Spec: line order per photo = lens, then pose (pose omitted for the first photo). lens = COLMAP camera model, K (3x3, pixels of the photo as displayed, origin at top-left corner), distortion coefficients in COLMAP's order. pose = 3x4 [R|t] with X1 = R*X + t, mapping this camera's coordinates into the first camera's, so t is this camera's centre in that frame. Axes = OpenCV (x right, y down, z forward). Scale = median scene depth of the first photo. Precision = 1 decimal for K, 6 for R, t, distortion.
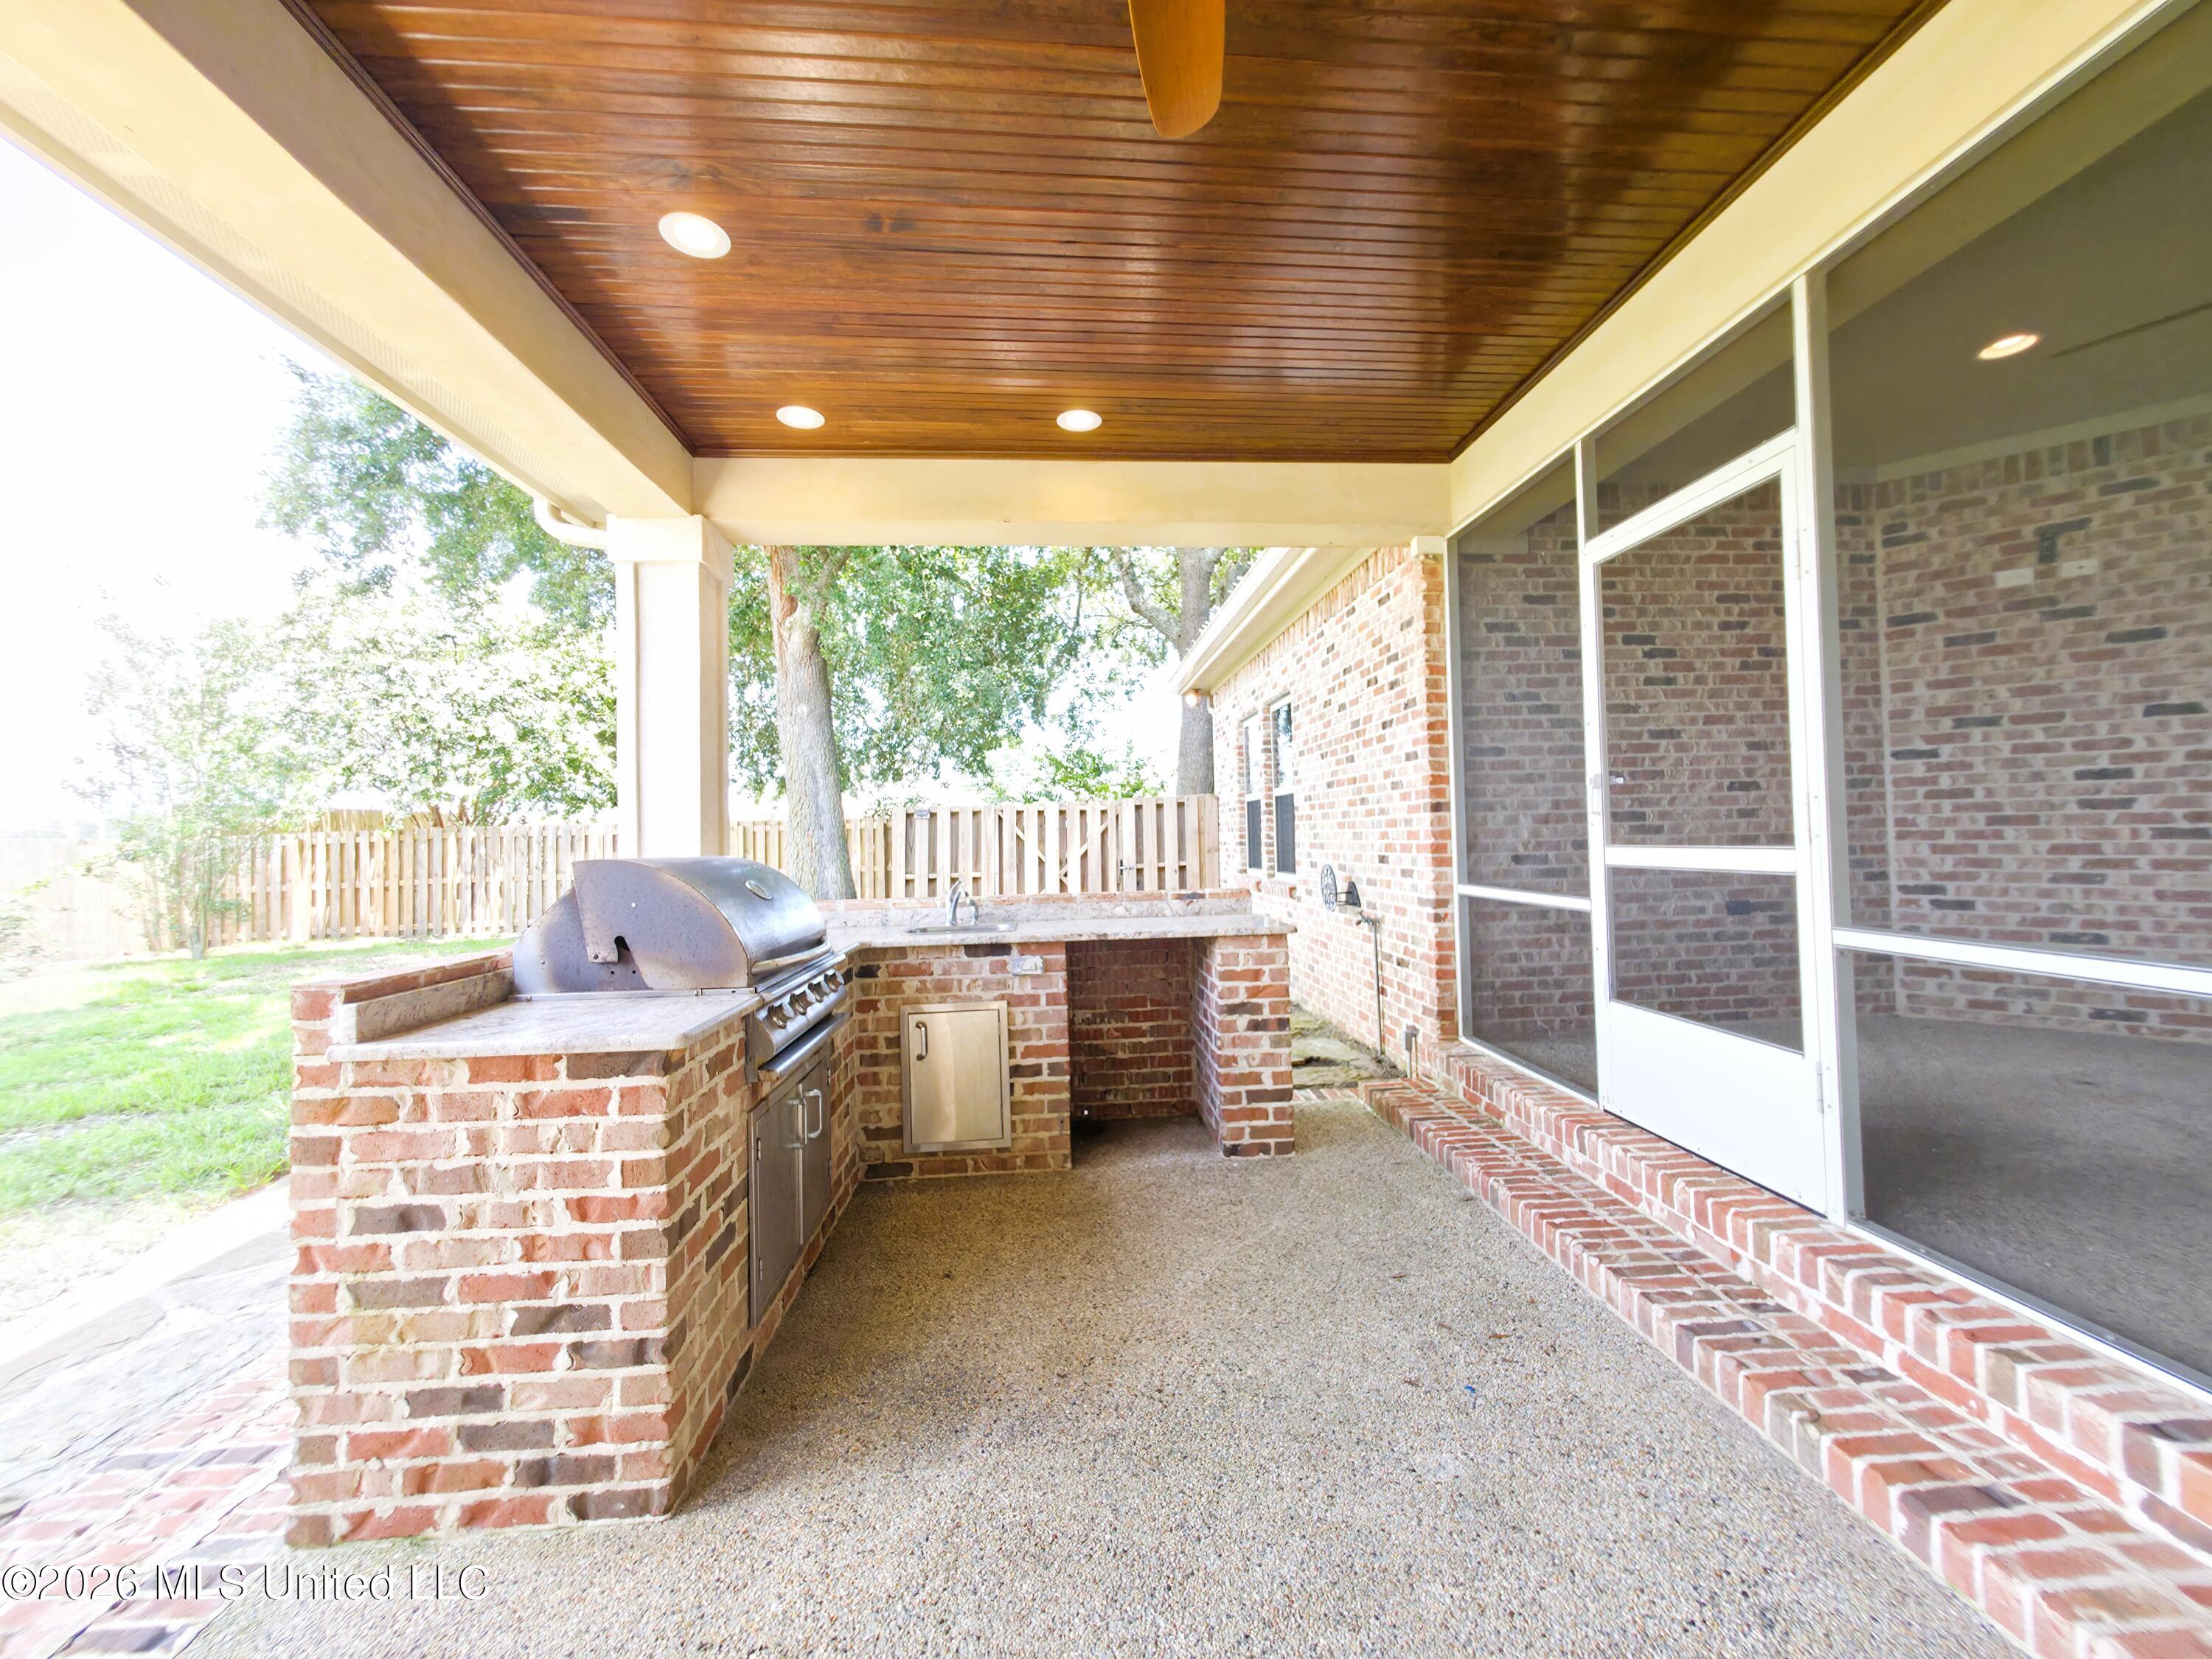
lens RADIAL K [[885.4, 0, 1113.3], [0, 885.4, 811.5], [0, 0, 1]] dist [0.002610, -0.000792]
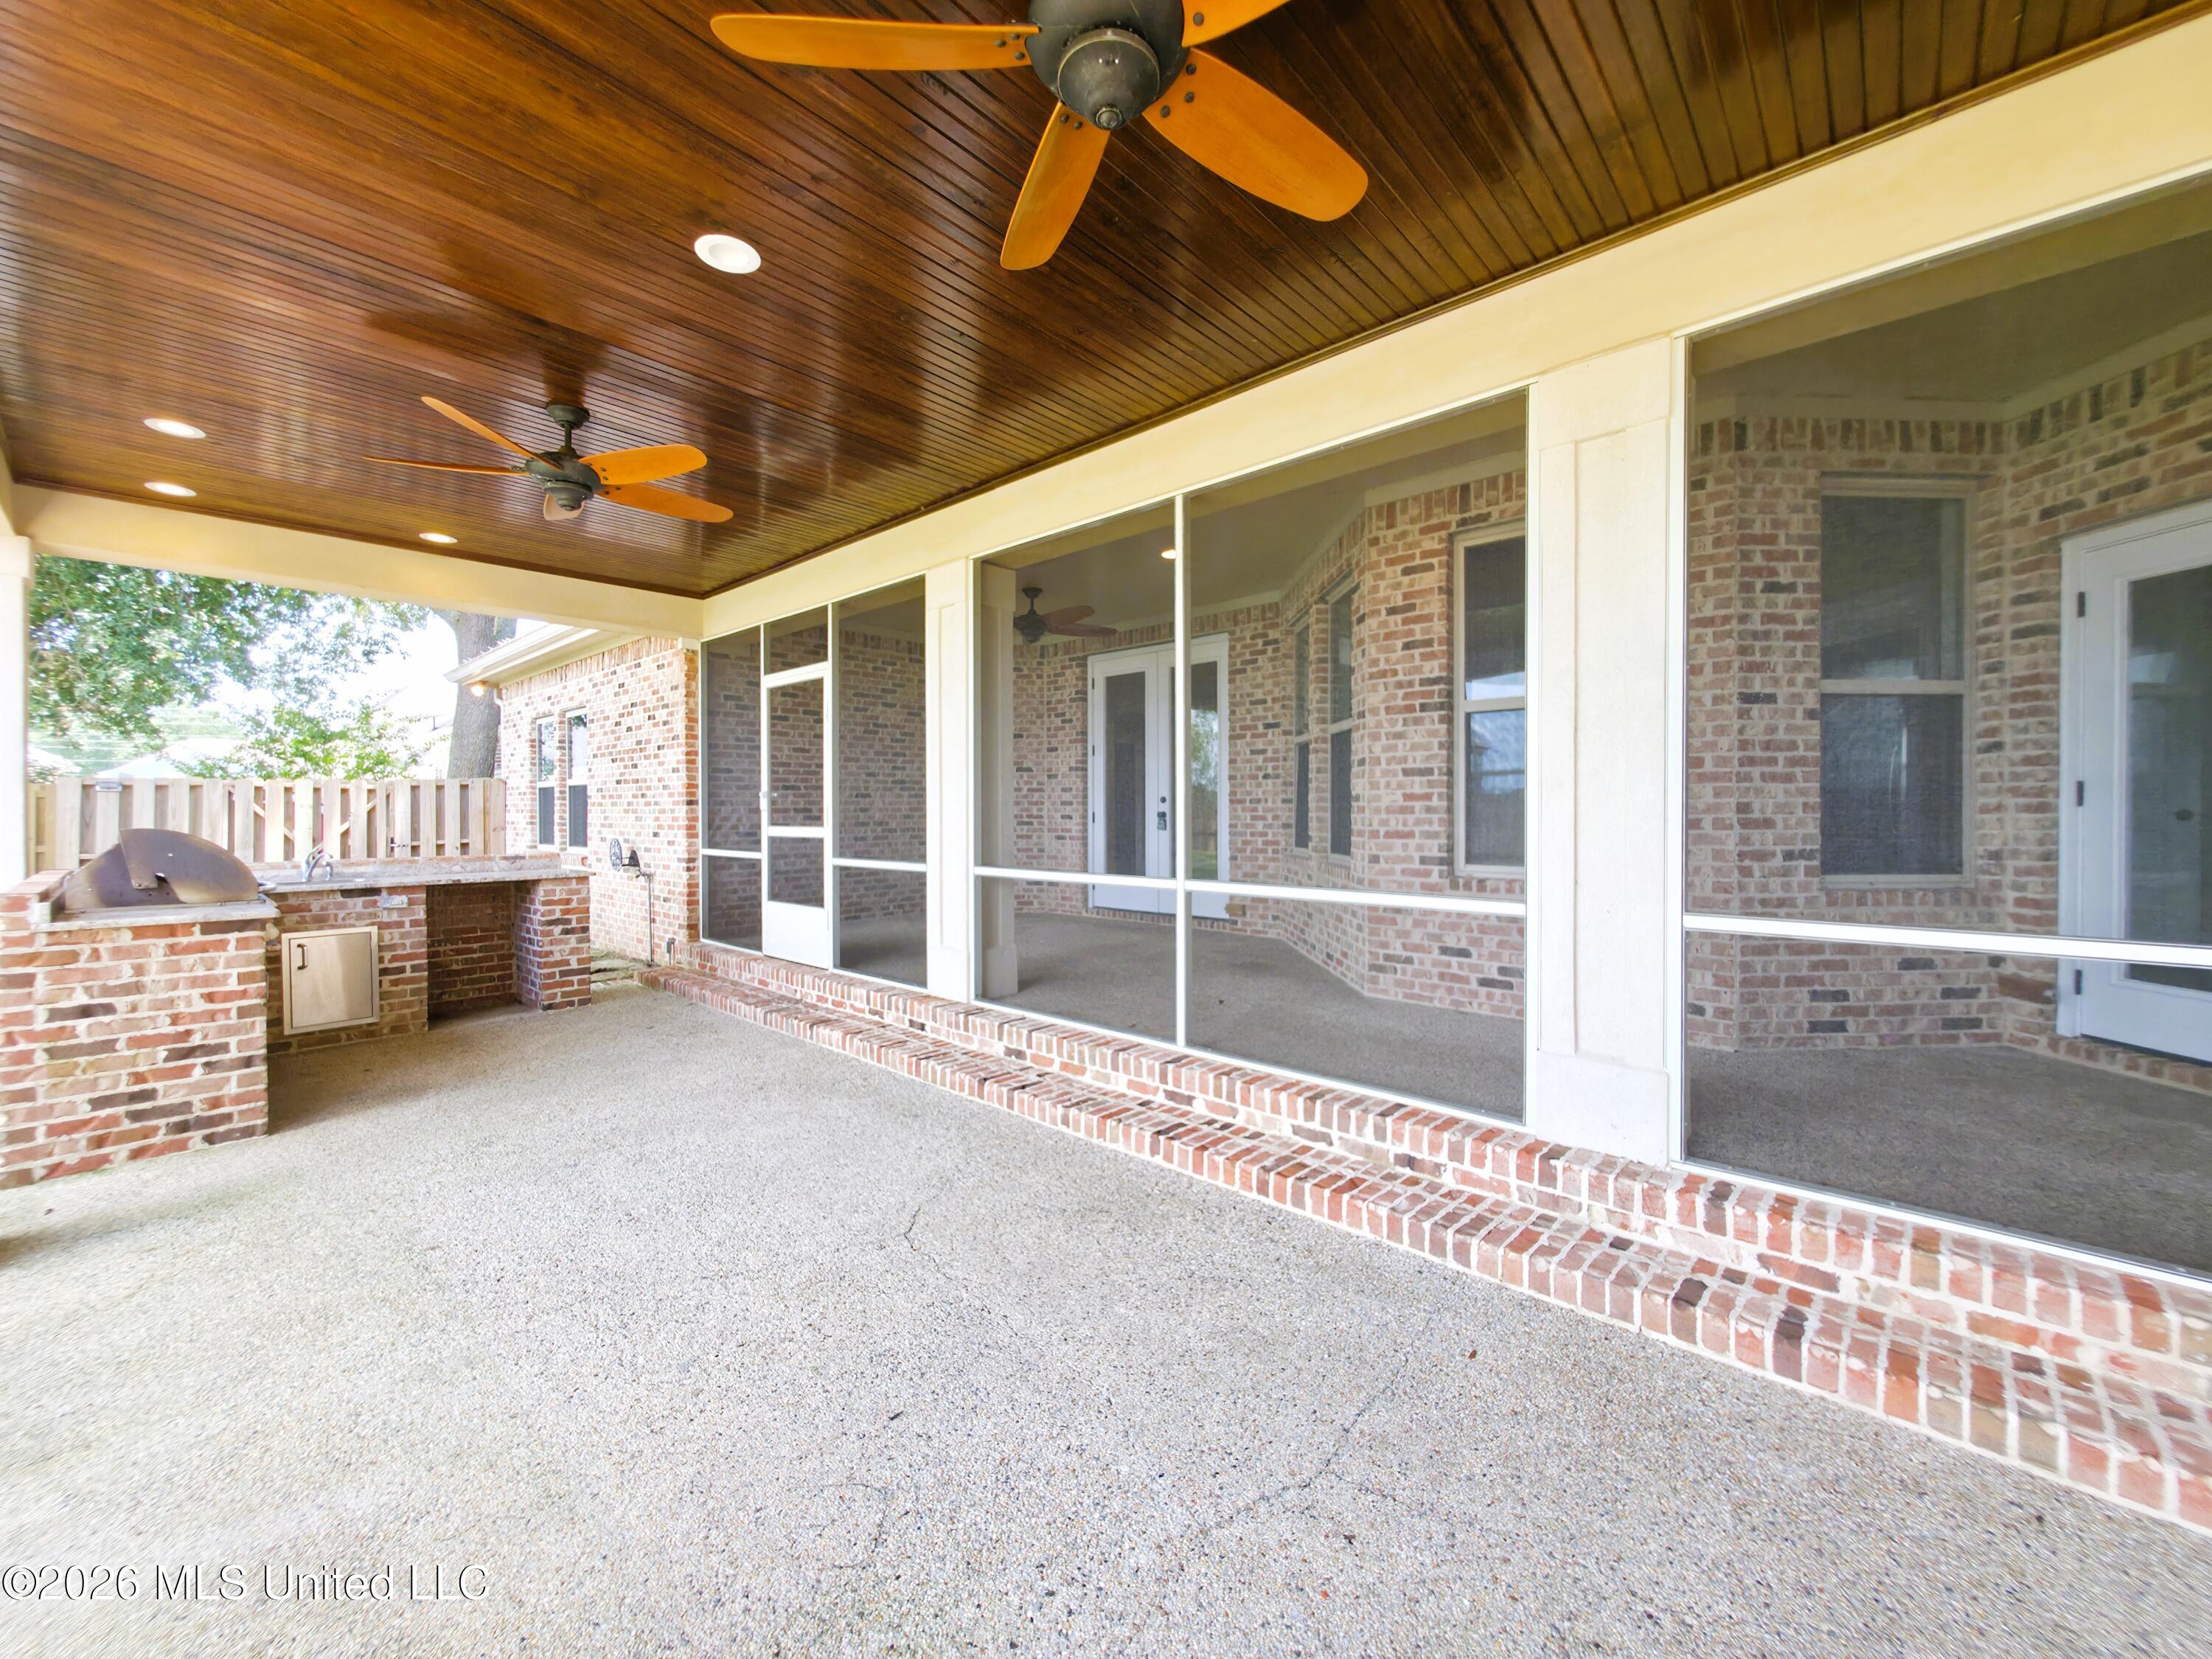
lens RADIAL K [[885.4, 0, 1112.2], [0, 885.4, 816.8], [0, 0, 1]] dist [0.002610, -0.000792]
pose [[0.730185, 0.015831, 0.683066, -0.191657], [-0.033555, 0.999356, 0.012708, -0.026115], [-0.682425, -0.032199, 0.730246, -0.755513]]
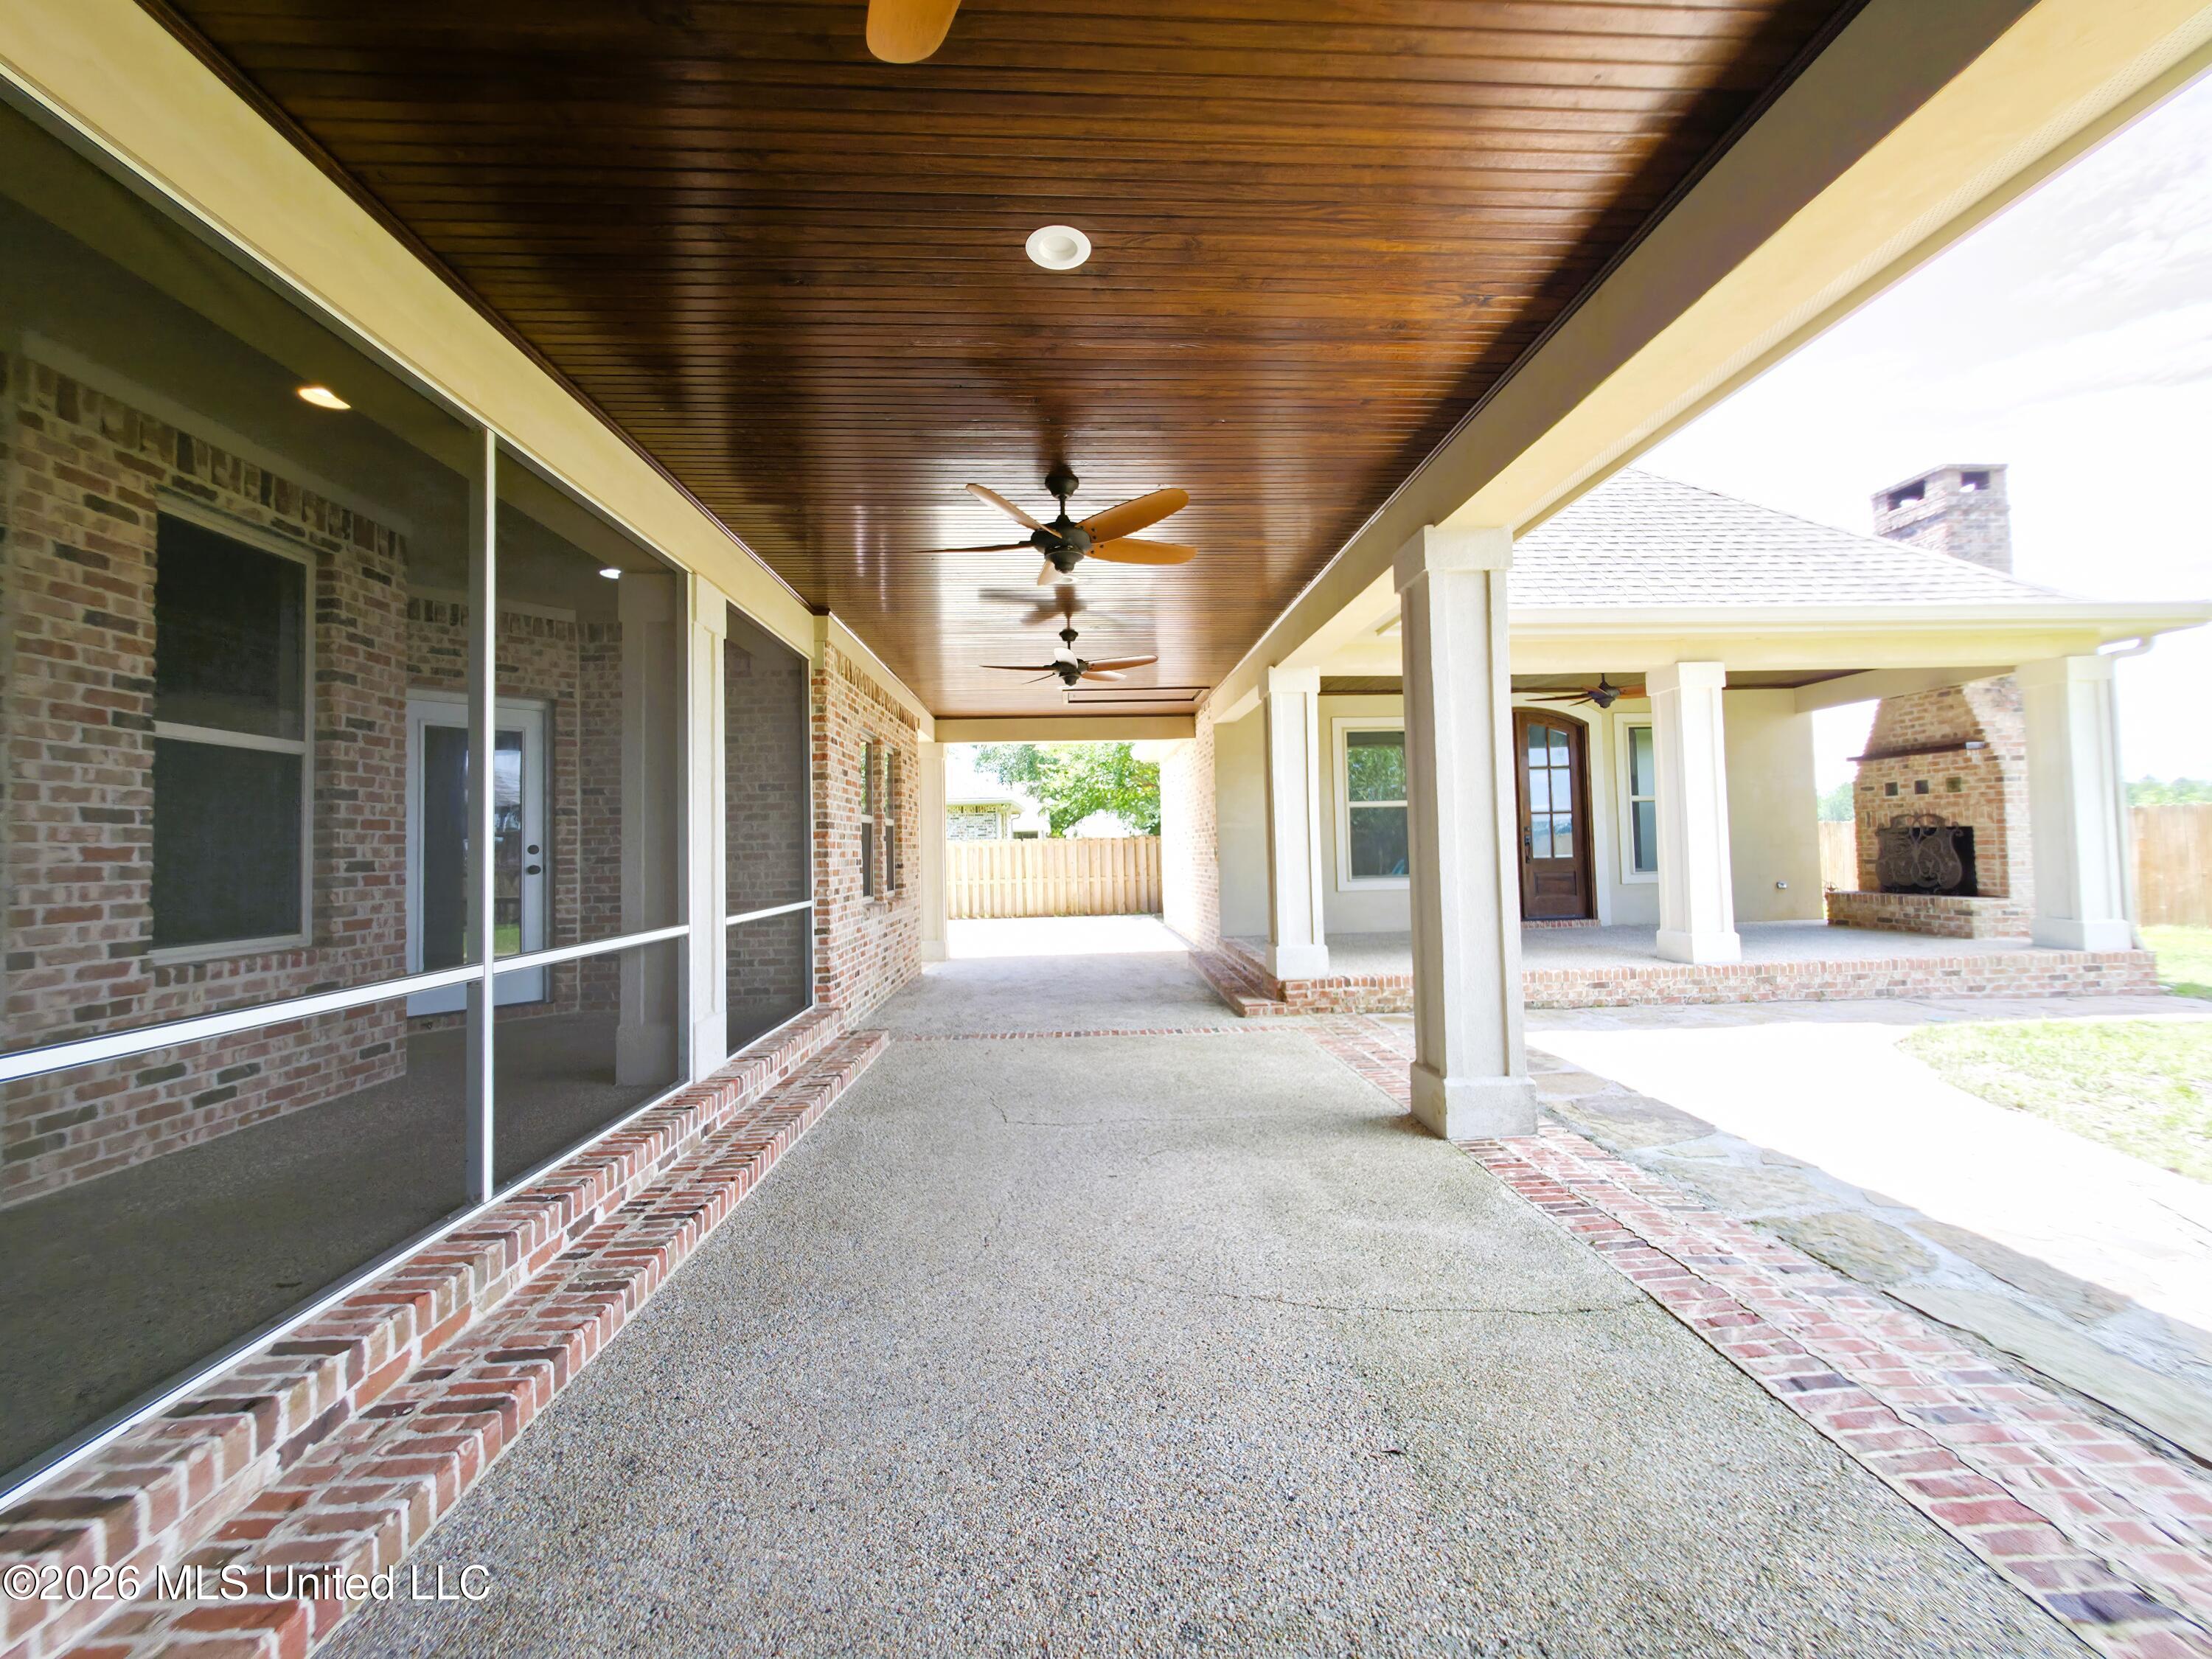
lens RADIAL K [[885.4, 0, 1116.4], [0, 885.4, 818.0], [0, 0, 1]] dist [0.002610, -0.000792]
pose [[-0.998620, 0.049464, 0.017633, 0.004938], [0.048194, 0.996633, -0.066331, 0.008000], [-0.020855, -0.065390, -0.997642, 0.473456]]
